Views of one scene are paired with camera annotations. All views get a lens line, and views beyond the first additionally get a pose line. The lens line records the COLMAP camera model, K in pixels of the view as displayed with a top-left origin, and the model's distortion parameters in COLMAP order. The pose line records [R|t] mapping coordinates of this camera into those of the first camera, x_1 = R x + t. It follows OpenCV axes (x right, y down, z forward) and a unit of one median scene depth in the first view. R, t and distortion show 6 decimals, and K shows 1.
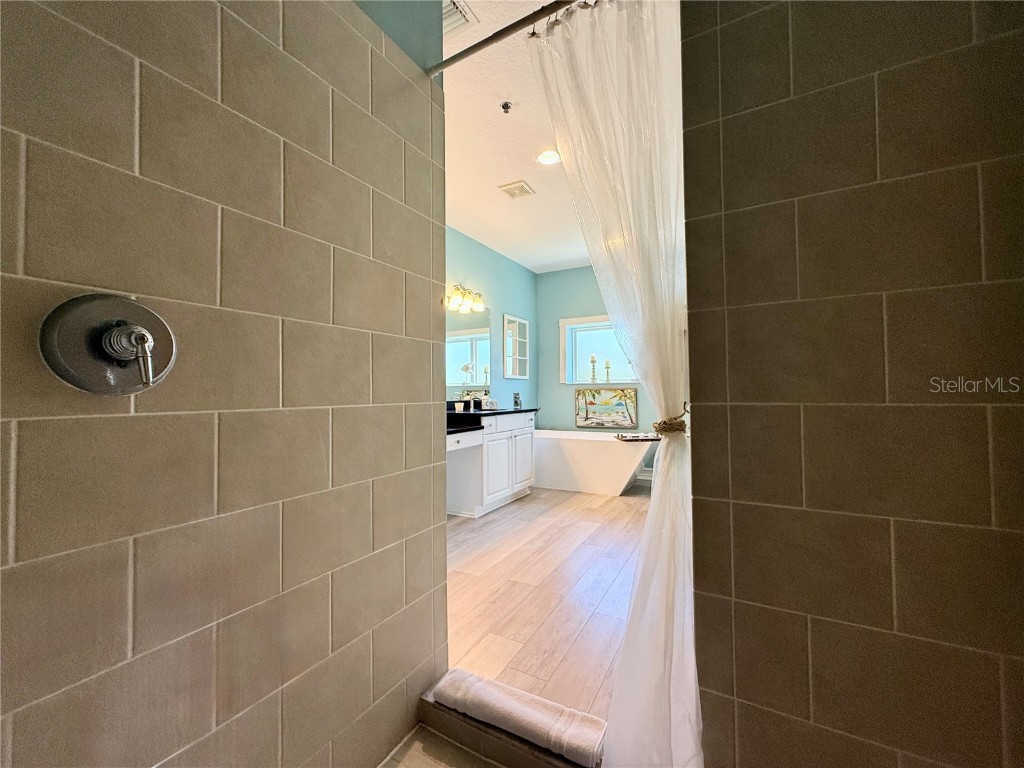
lens RADIAL K [[402.1, 0, 508.8], [0, 402.1, 382.2], [0, 0, 1]] dist [0.000135, -0.000067]
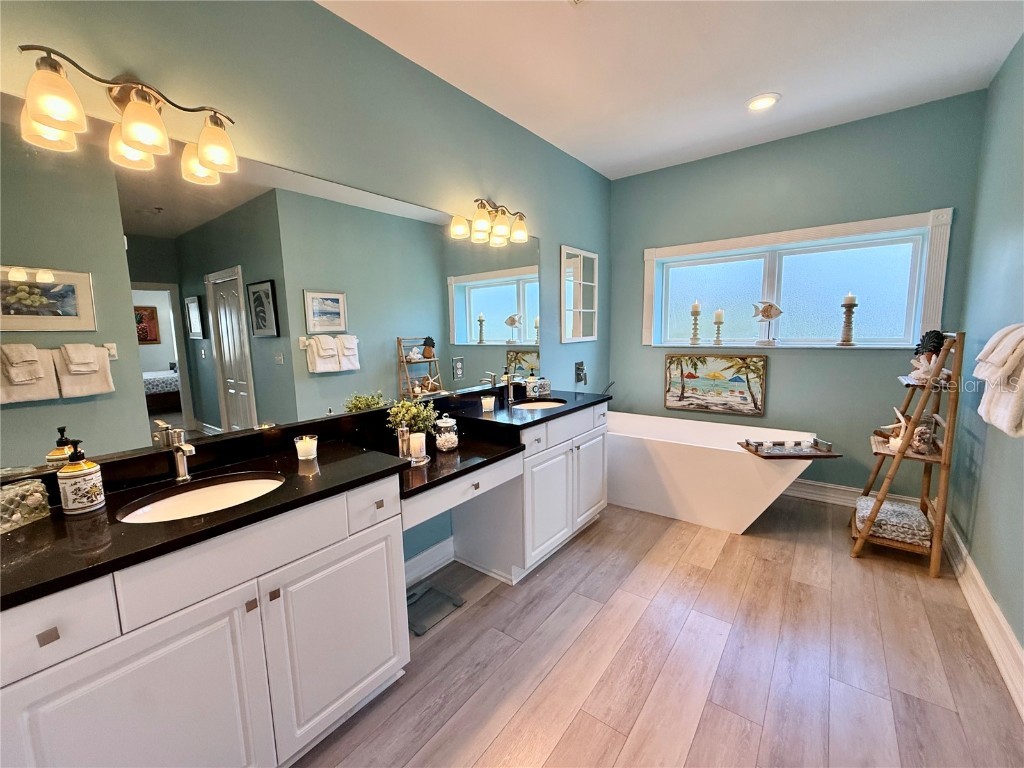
lens RADIAL K [[417.2, 0, 511.3], [0, 417.2, 380.3], [0, 0, 1]] dist [0.000757, -0.000275]
pose [[0.990893, 0.004669, -0.134573, -0.000039], [0.015650, 0.988633, 0.149530, -0.052208], [0.133742, -0.150274, 0.979556, 0.276552]]
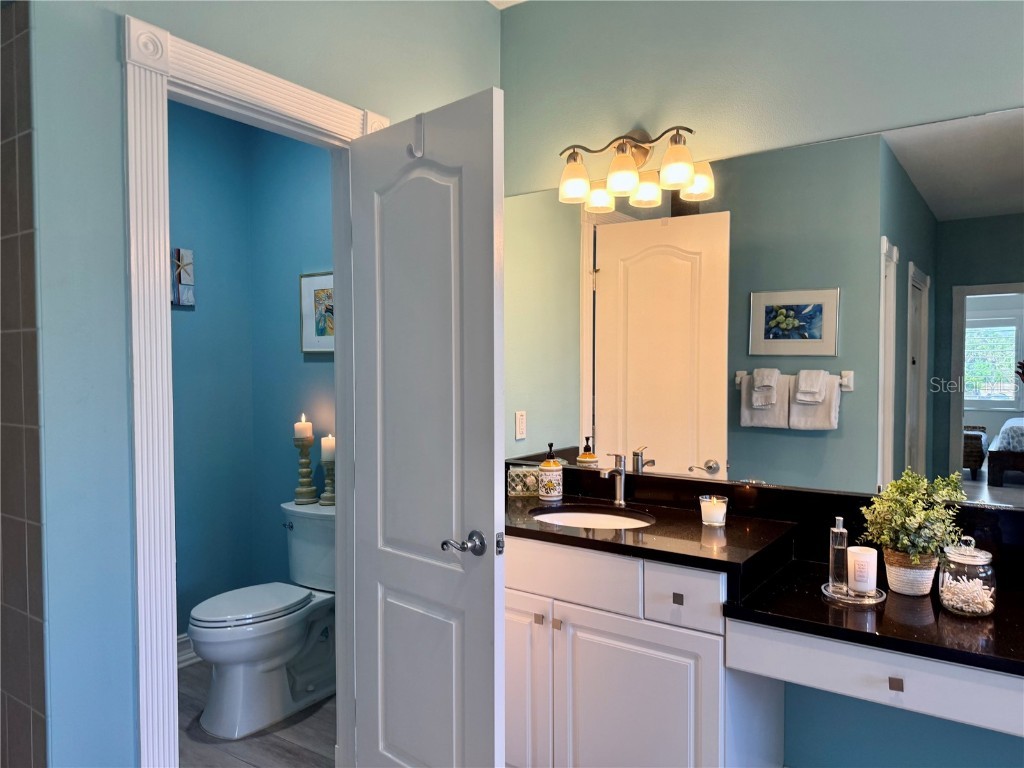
lens RADIAL K [[716.1, 0, 512.0], [0, 716.1, 384.0], [0, 0, 1]] dist [0.078381, -0.131474]
pose [[-0.096758, 0.035570, -0.994672, 0.230492], [0.028061, 0.999061, 0.032997, -0.047829], [0.994912, -0.024719, -0.097666, 0.483764]]
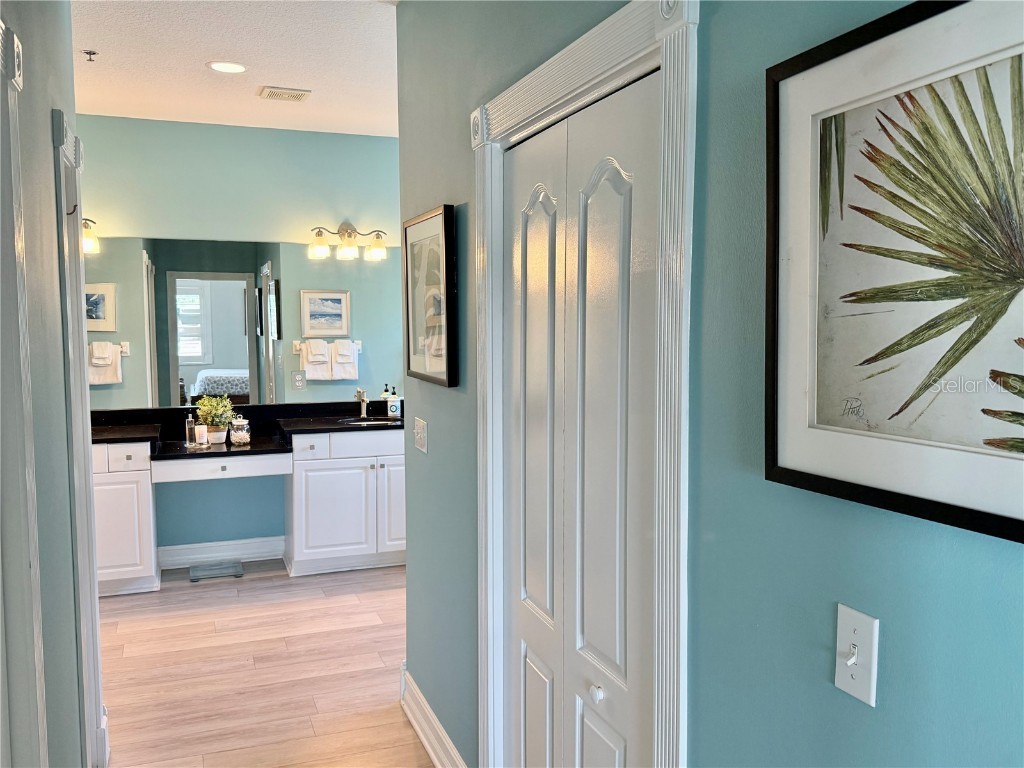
lens RADIAL K [[836.8, 0, 512.0], [0, 836.8, 384.0], [0, 0, 1]] dist [0.166557, -0.353454]
pose [[0.776809, 0.062347, -0.626642, 0.764016], [0.005209, 0.994417, 0.105394, -0.101968], [0.629714, -0.085135, 0.772147, 0.085895]]
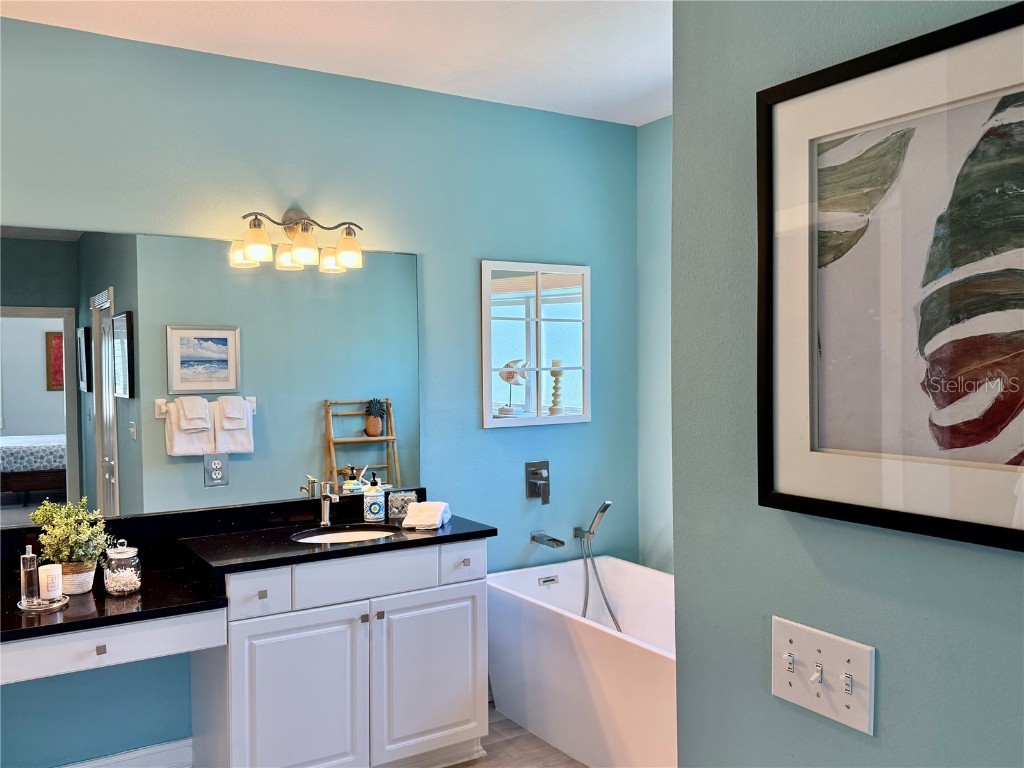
lens RADIAL K [[855.3, 0, 507.1], [0, 855.3, 379.1], [0, 0, 1]] dist [0.136378, -0.287127]
pose [[0.888822, 0.010662, -0.458129, 0.367615], [0.011230, 0.998922, 0.045037, -0.089107], [0.458115, -0.045175, 0.887744, 0.272368]]
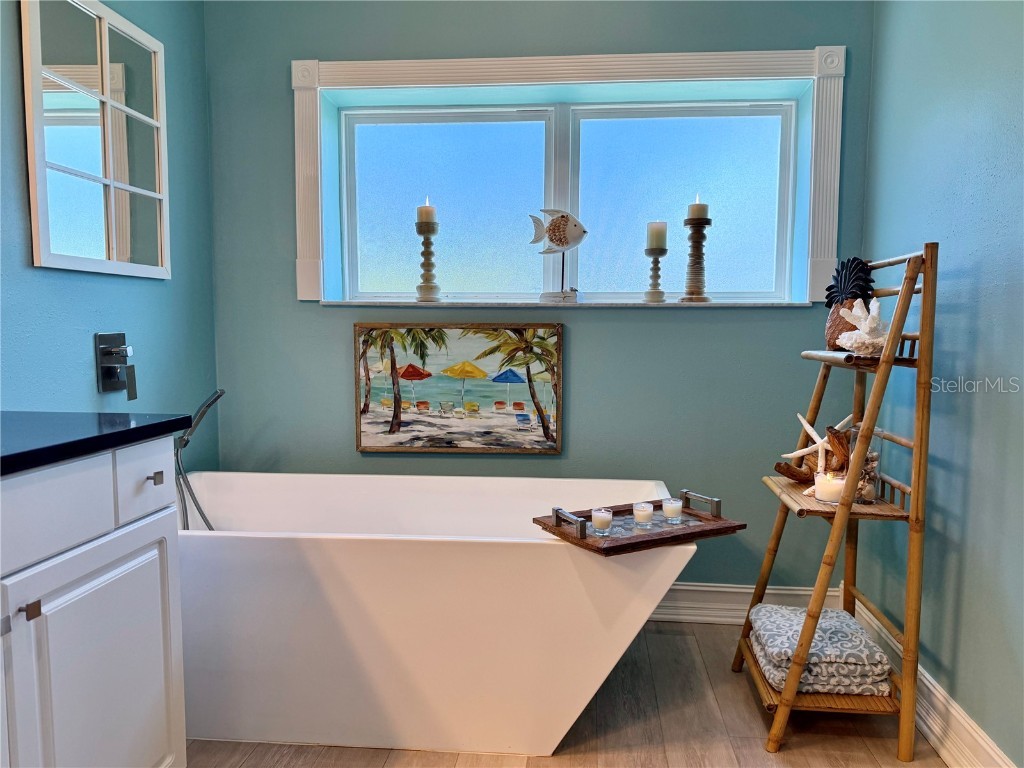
lens RADIAL K [[741.0, 0, 519.7], [0, 741.0, 392.8], [0, 0, 1]] dist [0.131150, -0.222870]
pose [[0.910035, -0.022758, 0.413907, 0.054165], [-0.024662, 0.993751, 0.108863, 0.006369], [-0.413798, -0.109277, 0.903786, 0.495383]]
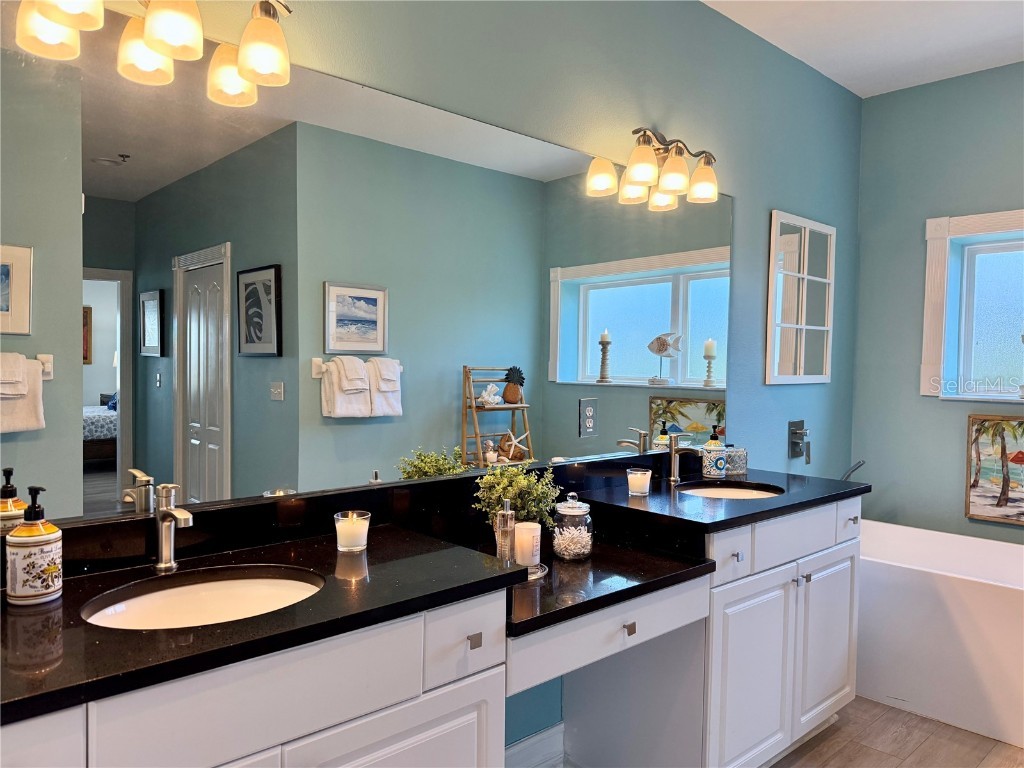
lens RADIAL K [[725.7, 0, 512.0], [0, 725.7, 384.0], [0, 0, 1]] dist [0.055671, -0.073105]
pose [[0.954231, 0.033507, -0.297188, -0.032492], [-0.017104, 0.998192, 0.057626, -0.043178], [0.298582, -0.049905, 0.953078, 0.271023]]
